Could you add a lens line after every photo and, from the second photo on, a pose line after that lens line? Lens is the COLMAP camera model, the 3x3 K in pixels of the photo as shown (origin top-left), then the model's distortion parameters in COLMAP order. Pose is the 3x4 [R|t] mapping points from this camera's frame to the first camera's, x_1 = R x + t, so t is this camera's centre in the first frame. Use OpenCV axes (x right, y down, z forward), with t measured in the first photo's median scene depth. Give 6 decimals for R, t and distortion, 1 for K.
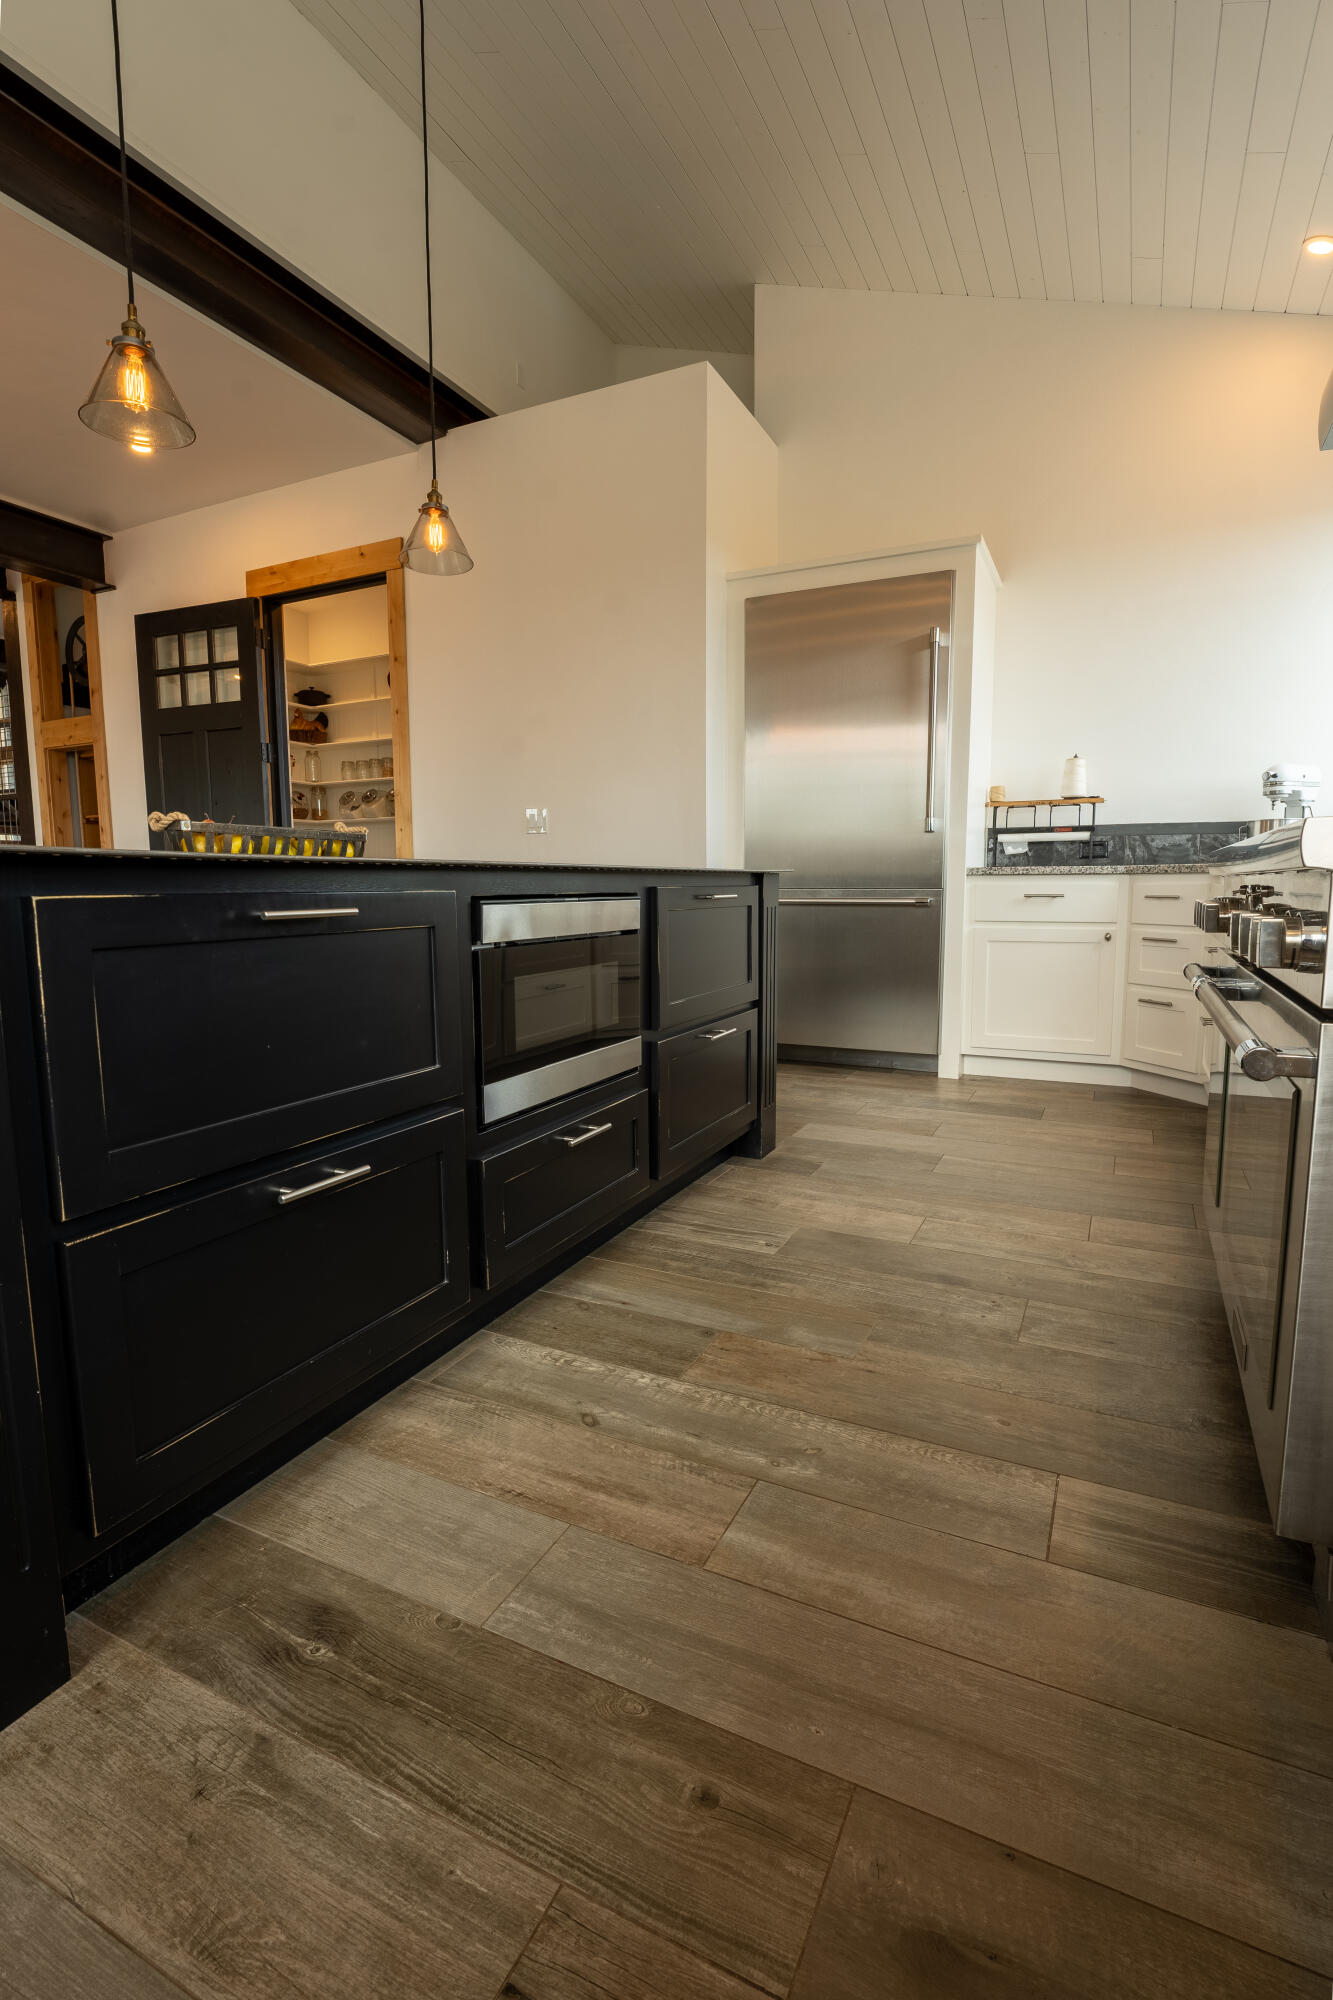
lens RADIAL K [[910.5, 0, 667.7], [0, 910.5, 998.5], [0, 0, 1]] dist [-0.003803, -0.000594]
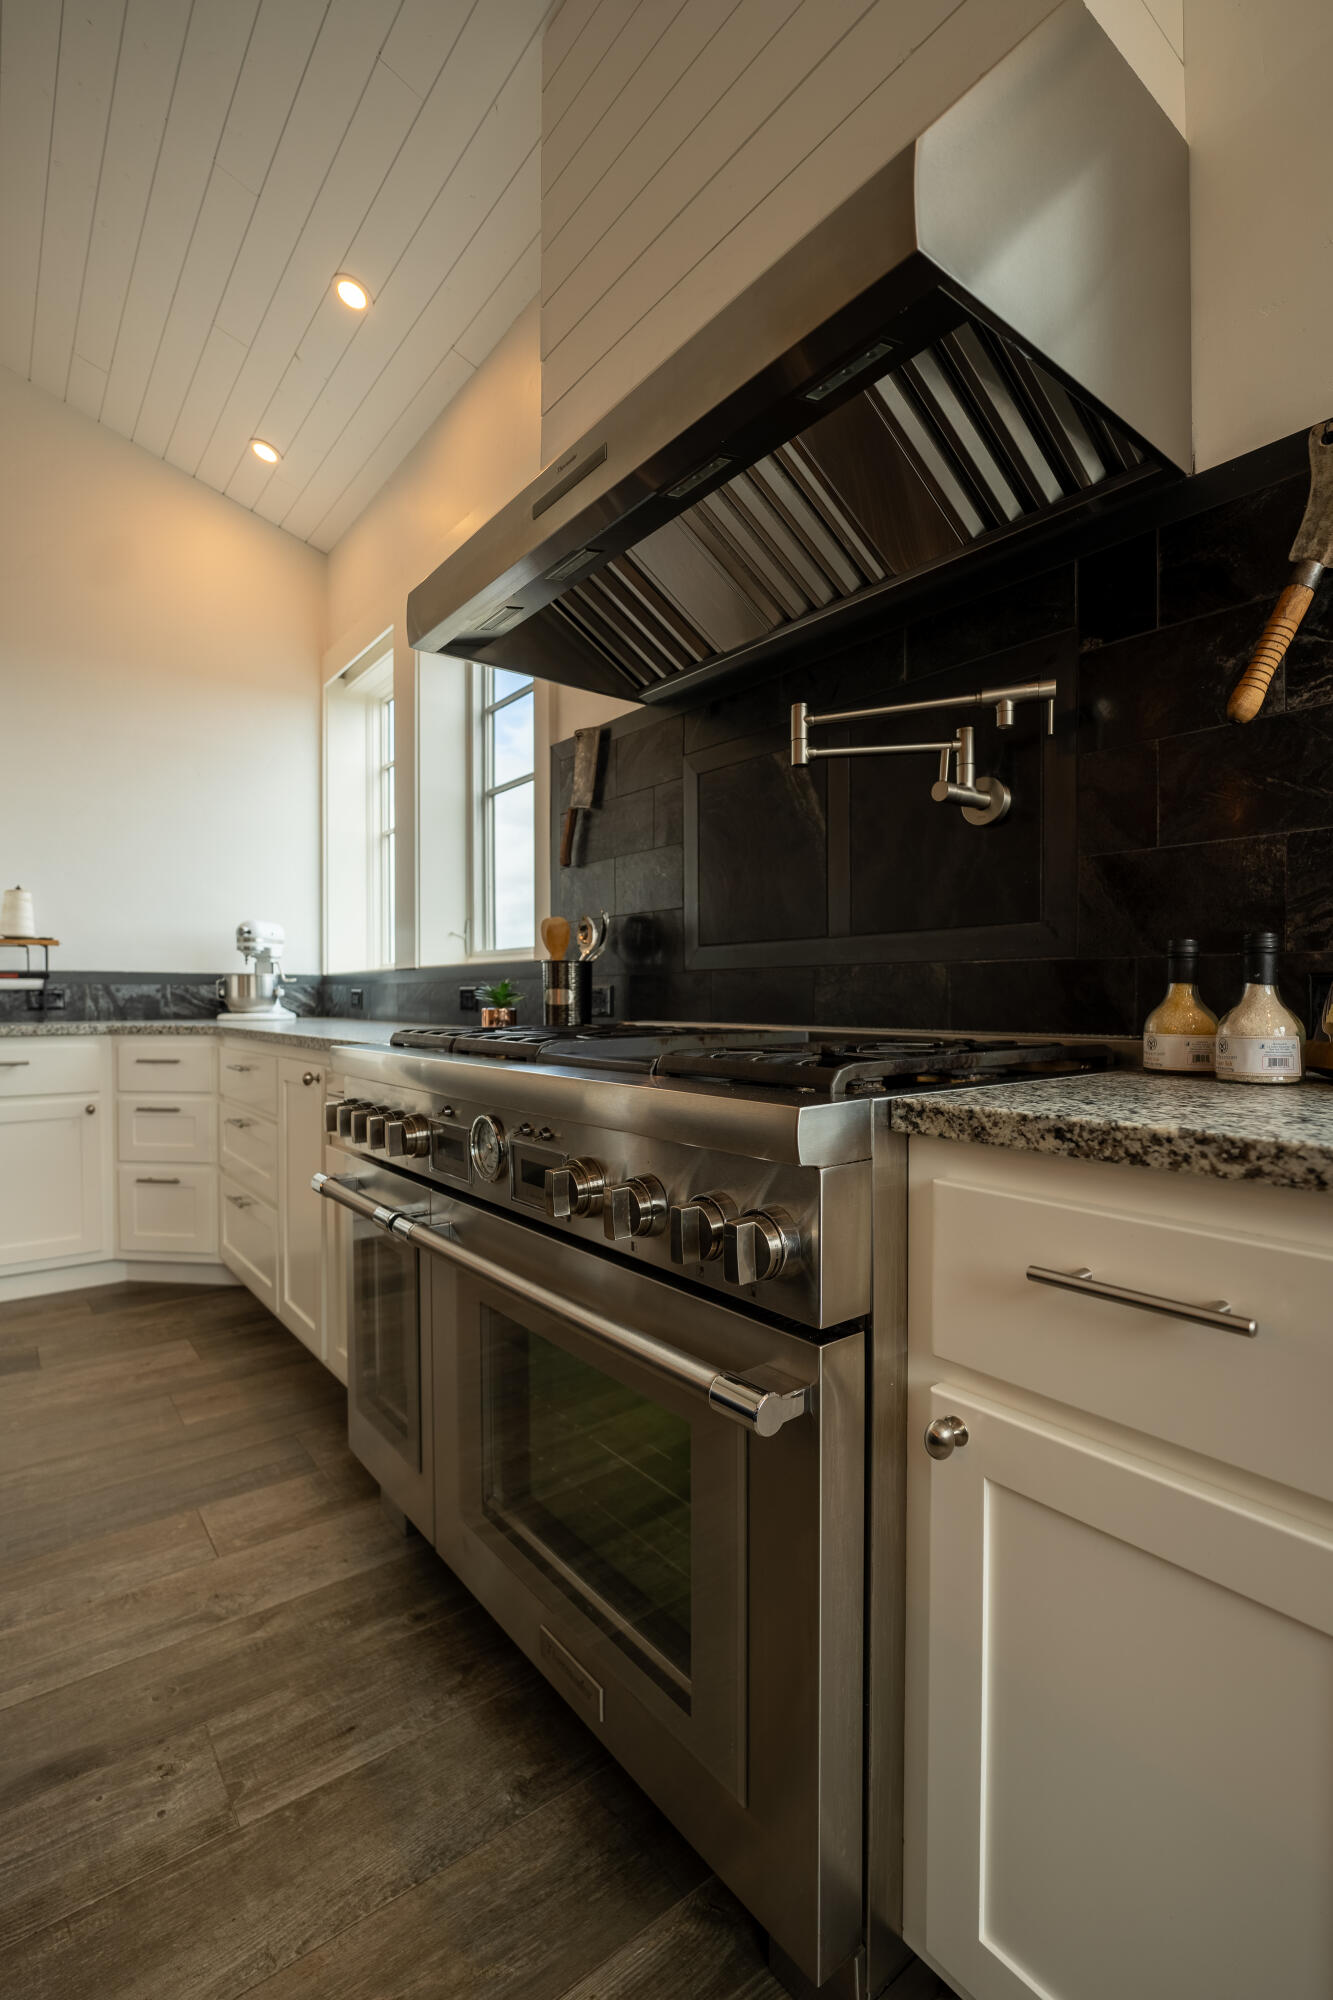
lens RADIAL K [[910.5, 0, 668.8], [0, 910.5, 1007.2], [0, 0, 1]] dist [-0.003803, -0.000594]
pose [[0.446695, -0.005383, 0.894670, -0.021627], [0.117293, 0.991704, -0.052596, -0.054481], [-0.886965, 0.128433, 0.443620, 0.151770]]
